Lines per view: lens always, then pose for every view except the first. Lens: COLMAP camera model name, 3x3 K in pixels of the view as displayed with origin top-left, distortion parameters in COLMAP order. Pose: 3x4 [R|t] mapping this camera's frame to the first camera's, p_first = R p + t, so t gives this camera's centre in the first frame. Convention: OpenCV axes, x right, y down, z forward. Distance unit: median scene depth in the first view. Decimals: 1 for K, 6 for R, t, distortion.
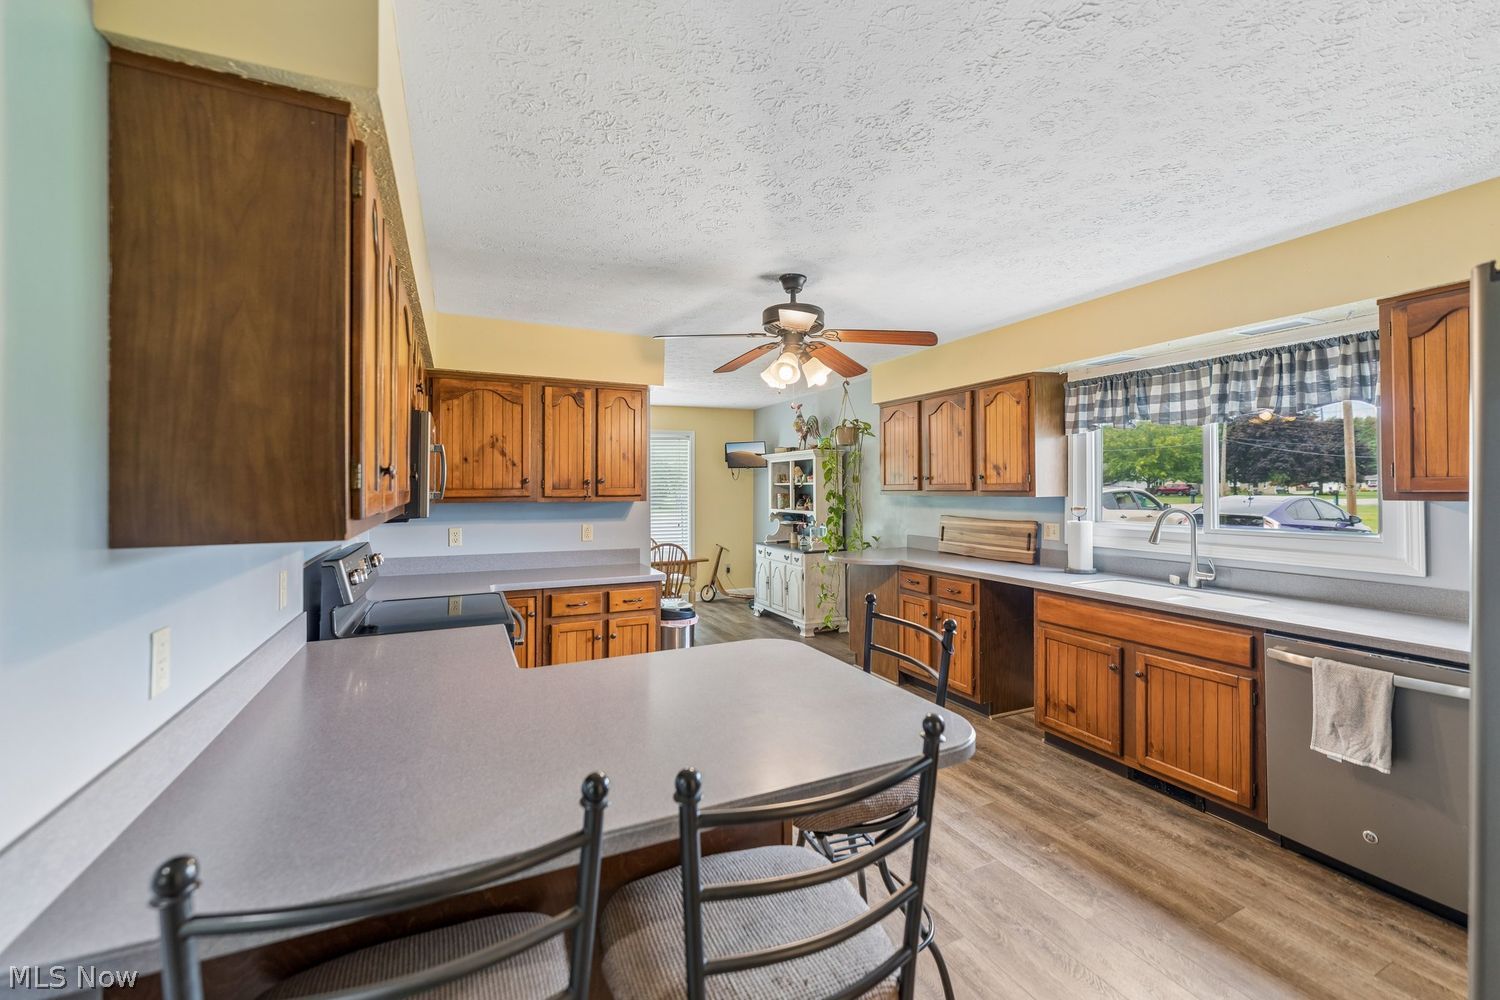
lens RADIAL K [[601.0, 0, 751.0], [0, 601.0, 488.8], [0, 0, 1]] dist [0.000114, -0.000157]
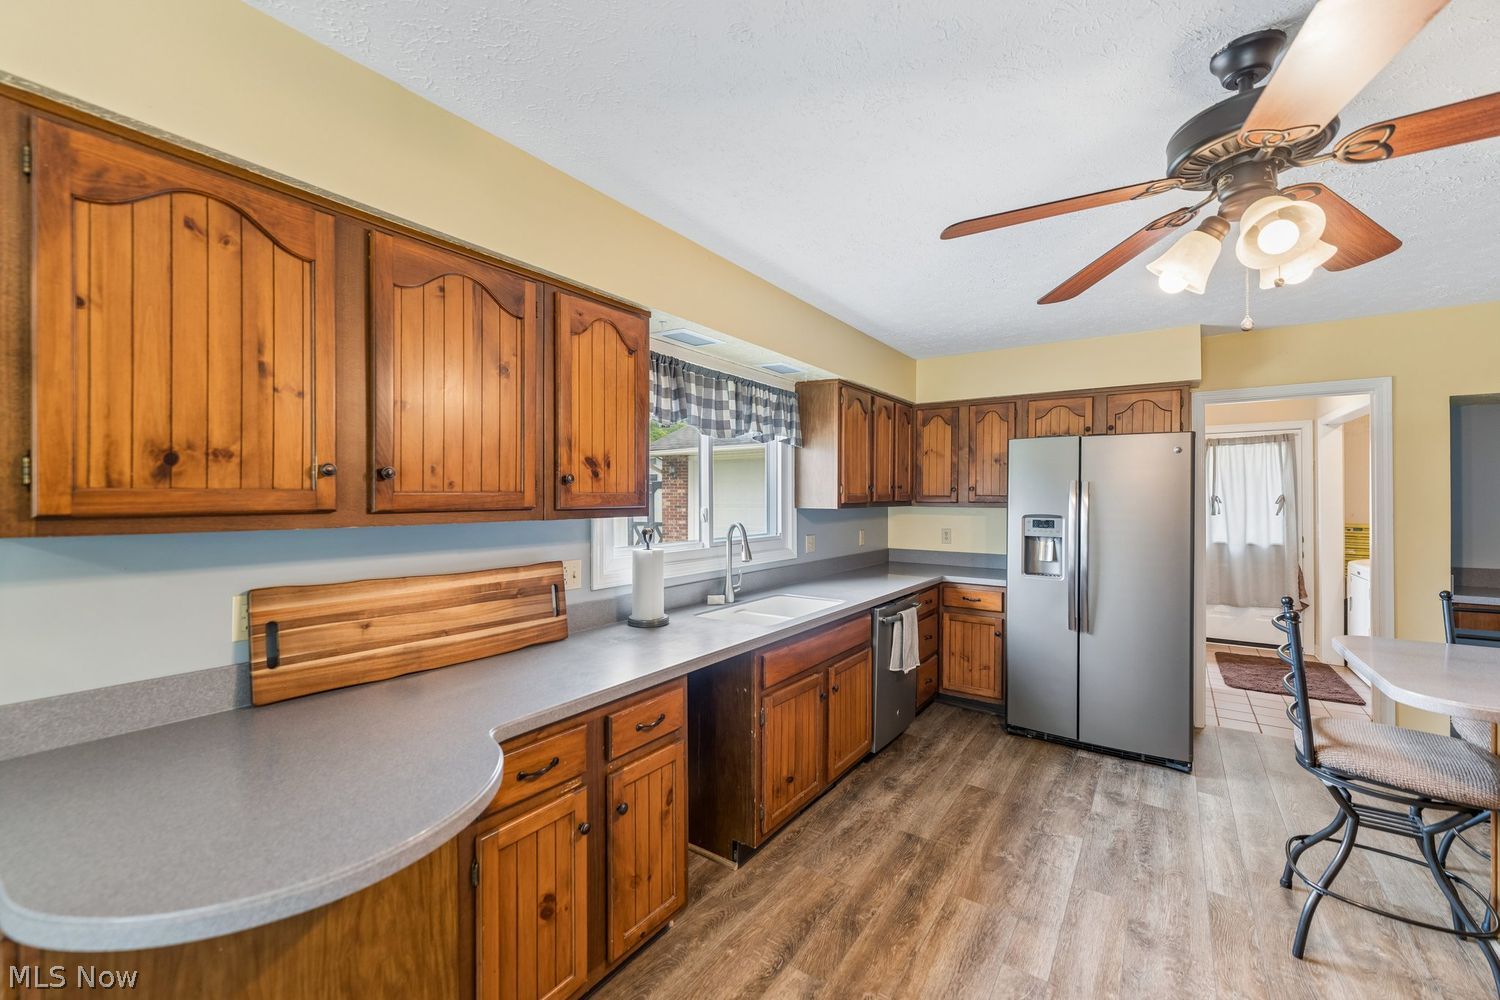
lens RADIAL K [[601.0, 0, 751.6], [0, 601.0, 496.5], [0, 0, 1]] dist [0.000114, -0.000157]
pose [[-0.495536, 0.004440, 0.868576, -0.145298], [0.001895, 0.999990, -0.004031, -0.005220], [-0.868585, -0.000352, -0.495539, 1.562607]]
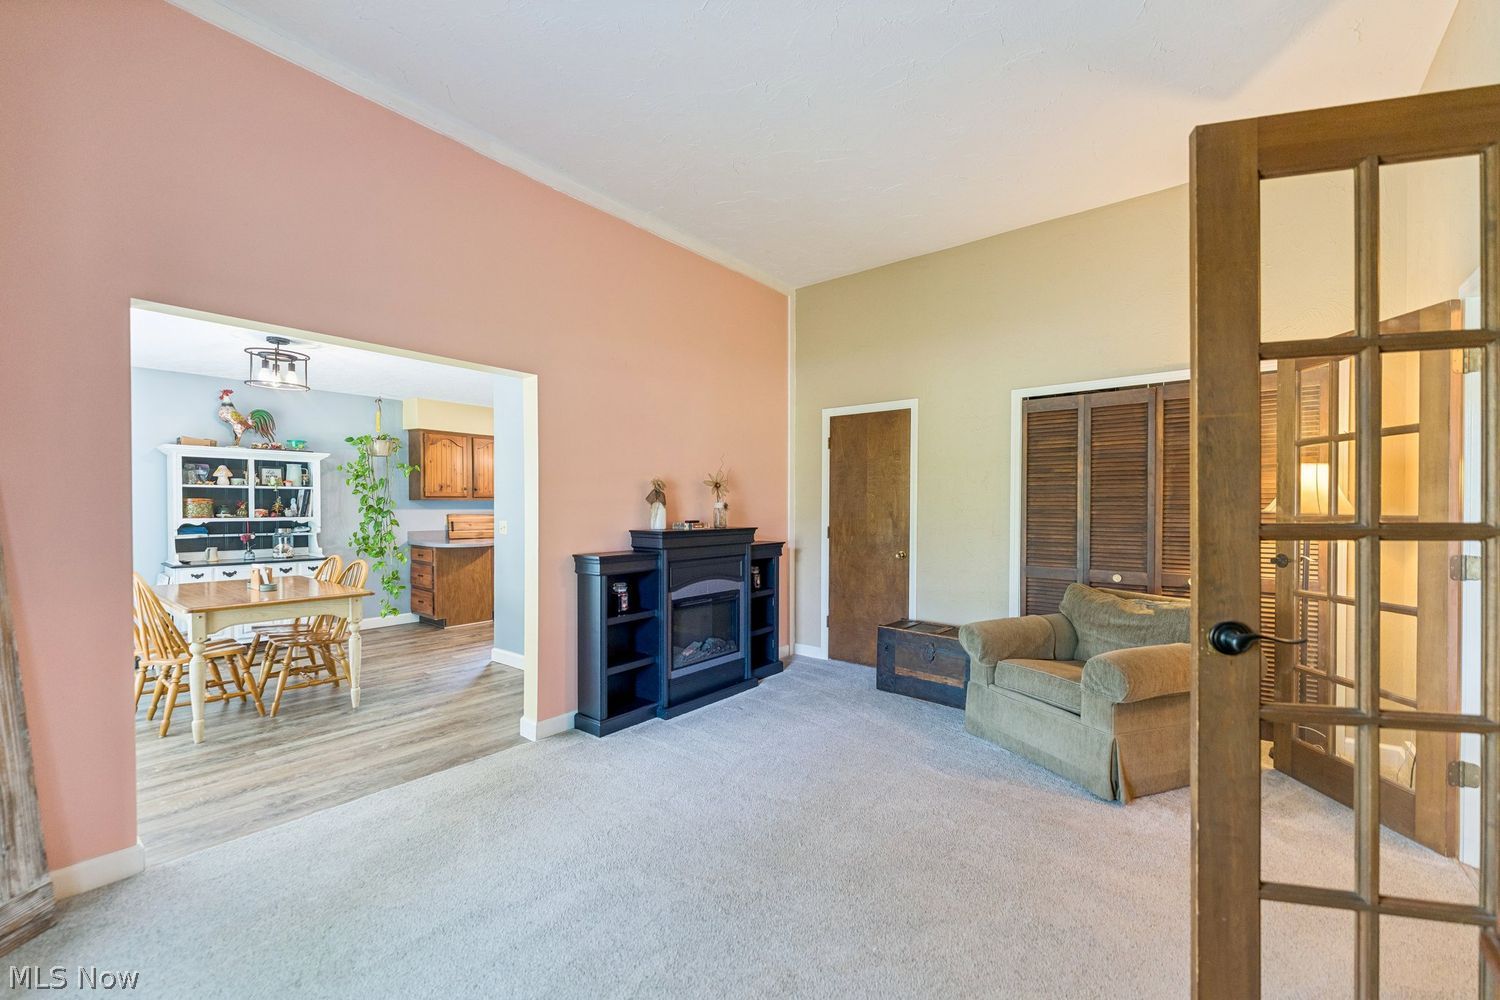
lens RADIAL K [[601.0, 0, 740.6], [0, 601.0, 511.3], [0, 0, 1]] dist [0.000114, -0.000157]
pose [[-0.429652, -0.005976, 0.902975, -2.203401], [0.002673, 0.999965, 0.007890, 0.046173], [-0.902990, 0.005804, -0.429621, 1.658866]]
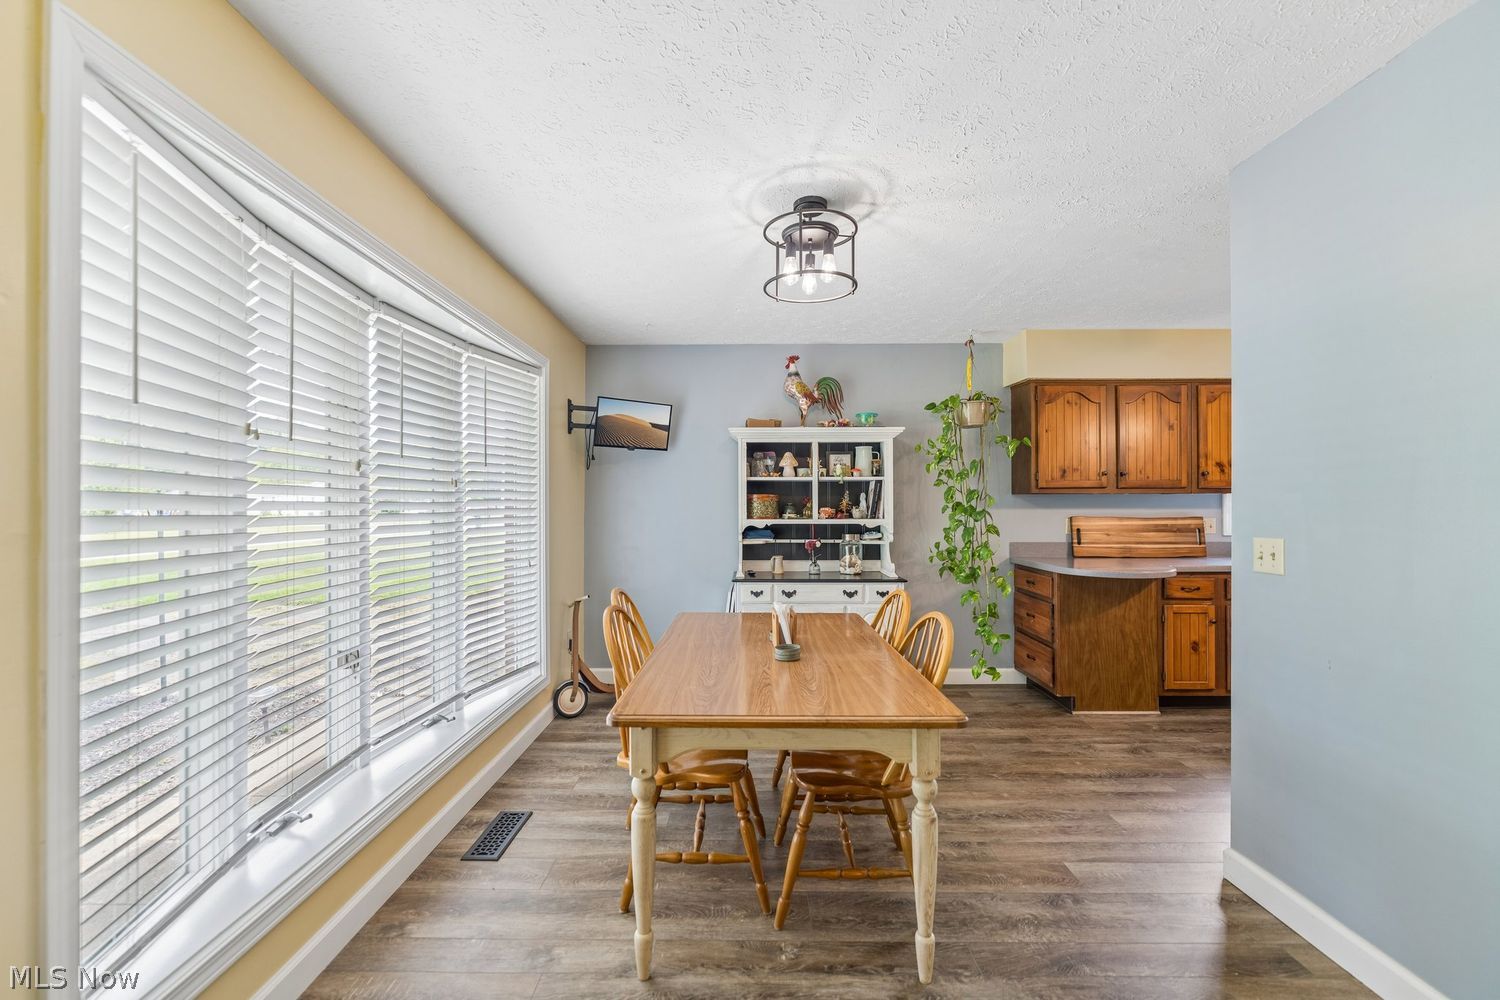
lens RADIAL K [[601.0, 0, 743.3], [0, 601.0, 505.5], [0, 0, 1]] dist [0.000114, -0.000157]
pose [[0.435160, 0.002925, 0.900348, -1.194376], [0.002526, 0.999987, -0.004470, 0.050564], [-0.900349, 0.004220, 0.435147, 1.769397]]
